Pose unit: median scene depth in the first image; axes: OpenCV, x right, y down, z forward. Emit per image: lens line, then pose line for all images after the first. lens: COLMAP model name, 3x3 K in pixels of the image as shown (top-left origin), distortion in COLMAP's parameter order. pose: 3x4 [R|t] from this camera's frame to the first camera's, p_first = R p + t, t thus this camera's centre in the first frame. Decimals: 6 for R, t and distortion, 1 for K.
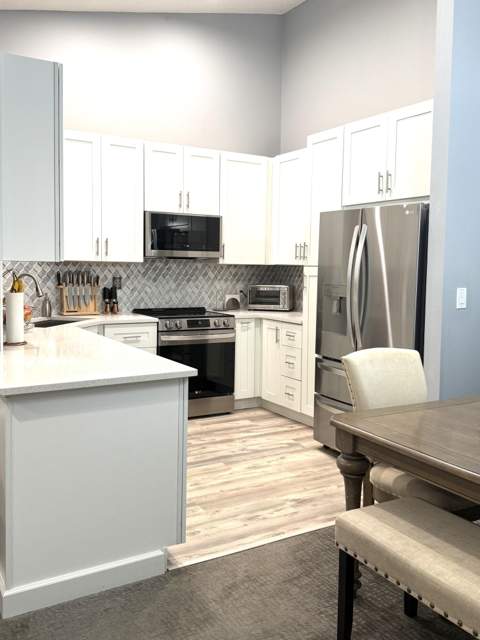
lens RADIAL K [[565.7, 0, 240.0], [0, 565.7, 320.0], [0, 0, 1]] dist [0.002666, 0.000631]
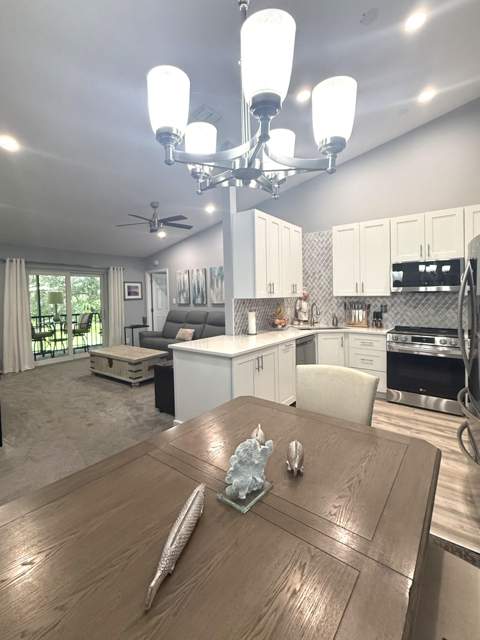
lens RADIAL K [[297.7, 0, 239.5], [0, 297.7, 312.3], [0, 0, 1]] dist [-0.000765, -0.000113]
pose [[0.371412, 0.031725, -0.927926, 0.418350], [-0.075638, 0.997128, 0.003816, -0.027930], [0.925382, 0.068769, 0.372745, 0.309350]]
